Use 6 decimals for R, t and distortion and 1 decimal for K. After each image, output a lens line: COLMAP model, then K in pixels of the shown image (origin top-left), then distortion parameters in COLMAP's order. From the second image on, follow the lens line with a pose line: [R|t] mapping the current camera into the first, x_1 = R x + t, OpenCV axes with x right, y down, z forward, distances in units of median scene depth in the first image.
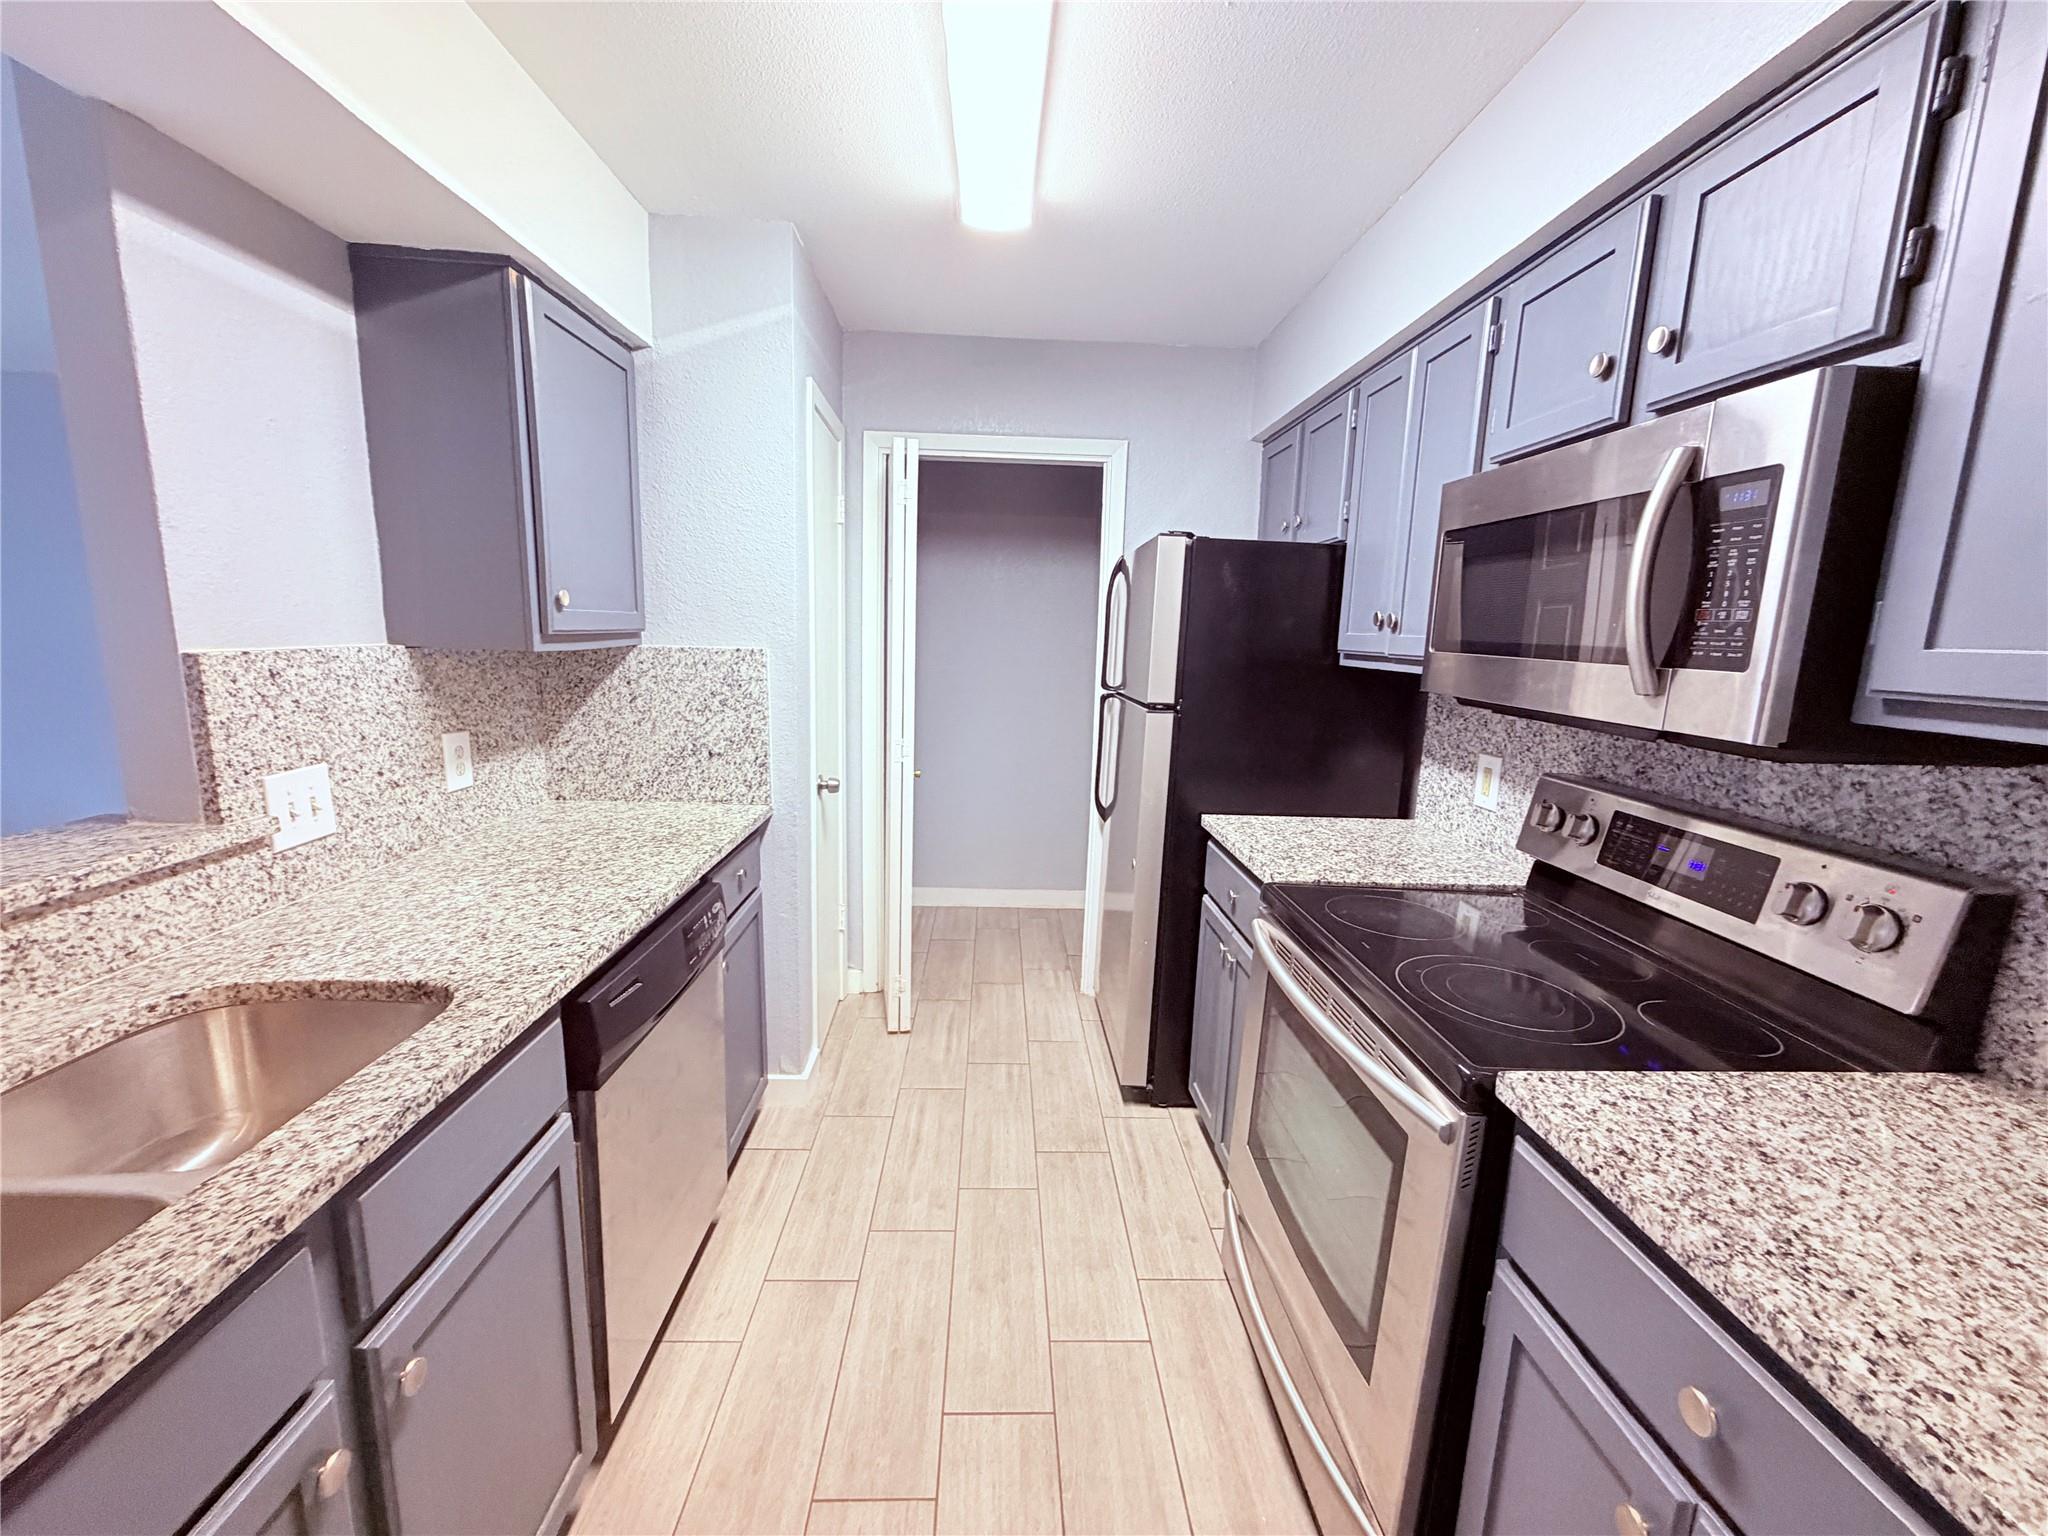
lens RADIAL K [[818.1, 0, 1020.1], [0, 818.1, 768.5], [0, 0, 1]] dist [0.000610, -0.000290]
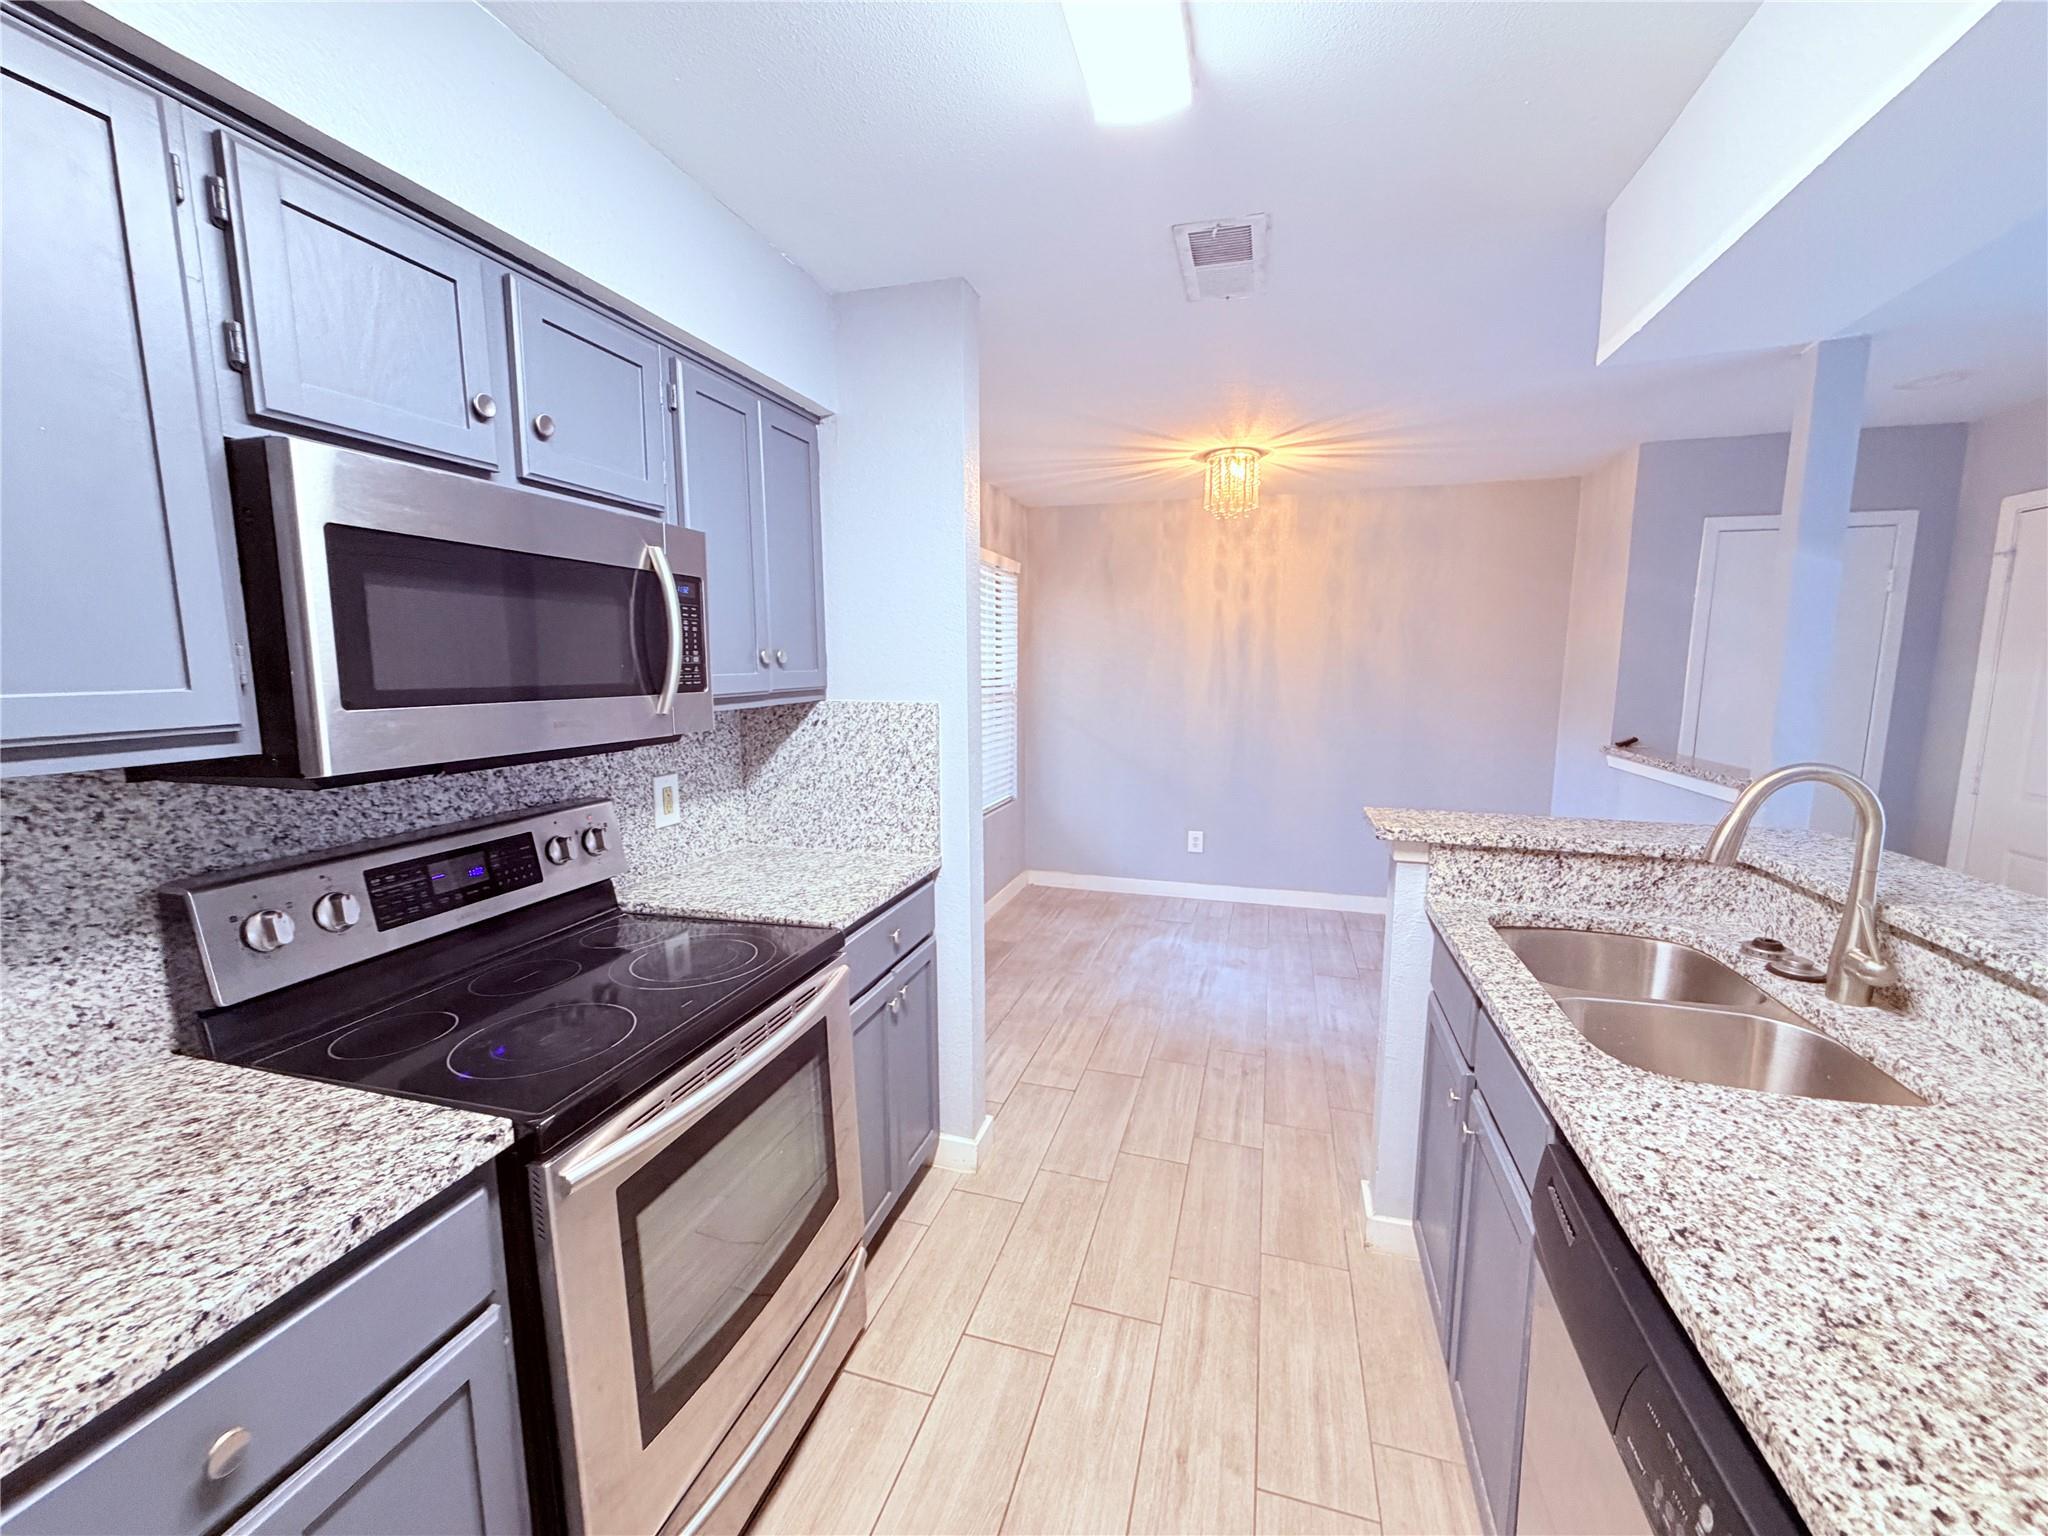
lens RADIAL K [[818.1, 0, 1020.1], [0, 818.1, 768.5], [0, 0, 1]] dist [0.000610, -0.000290]
pose [[-0.946255, -0.069602, 0.315845, -0.202373], [0.030162, 0.953322, 0.300445, -0.284515], [-0.322013, 0.293824, -0.899986, 1.464849]]
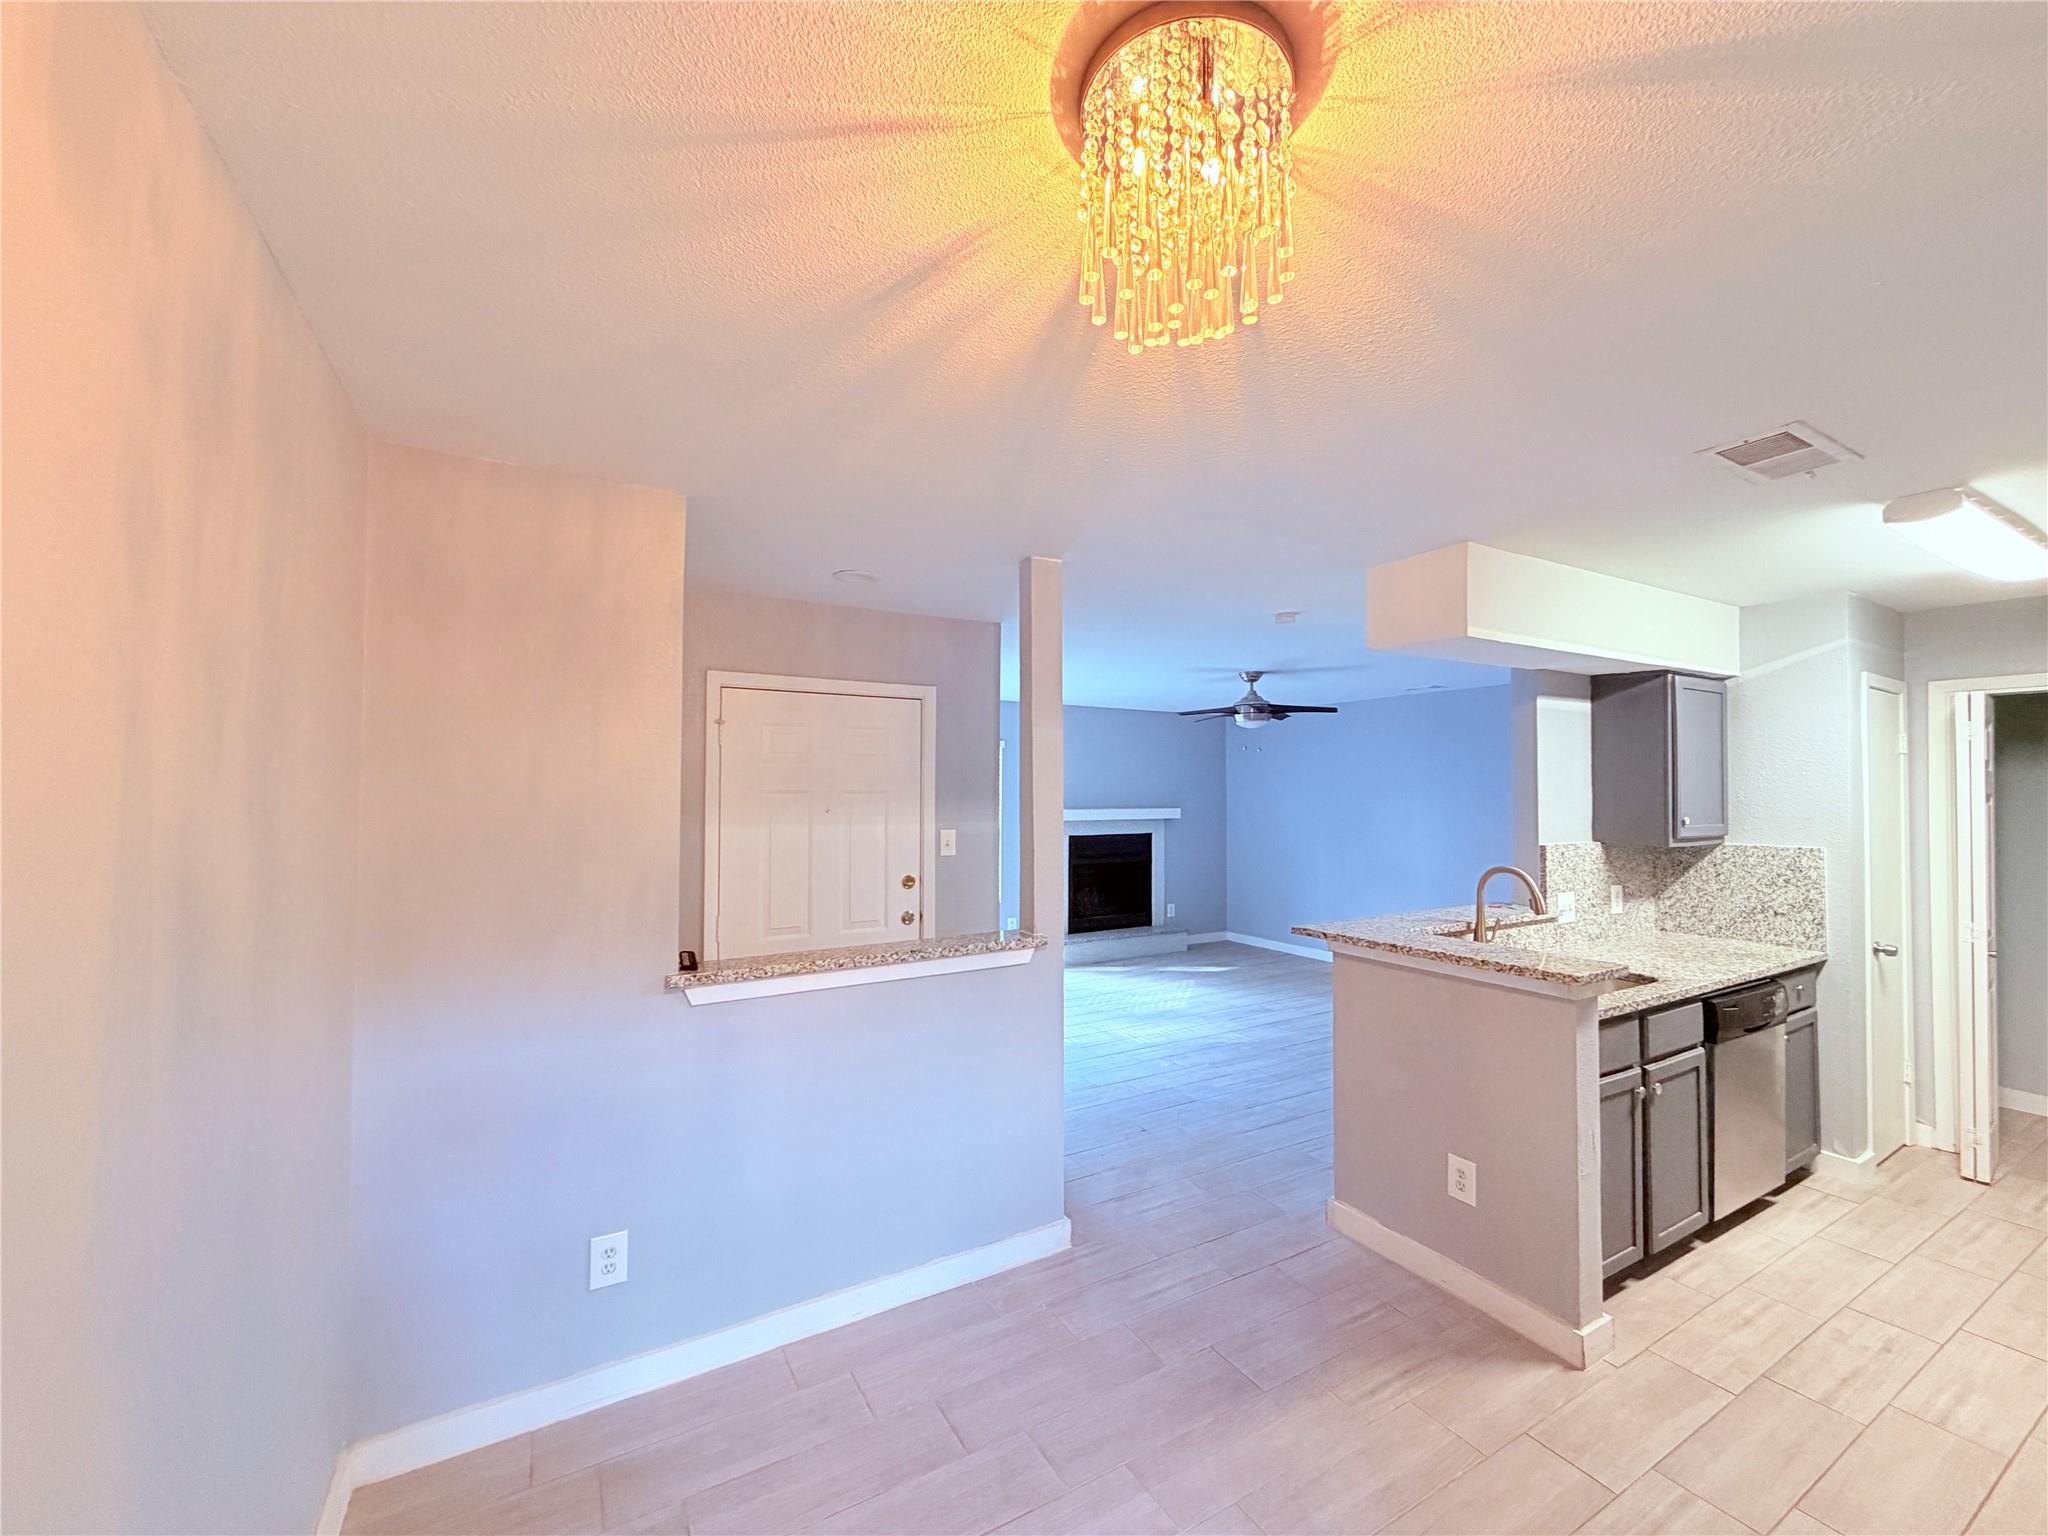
lens RADIAL K [[819.7, 0, 1020.3], [0, 819.7, 768.0], [0, 0, 1]] dist [-0.001085, 0.000232]
pose [[0.468853, -0.050881, -0.881810, 0.497425], [-0.142821, 0.980835, -0.132532, 0.180052], [0.871653, 0.188079, 0.452600, -1.493261]]
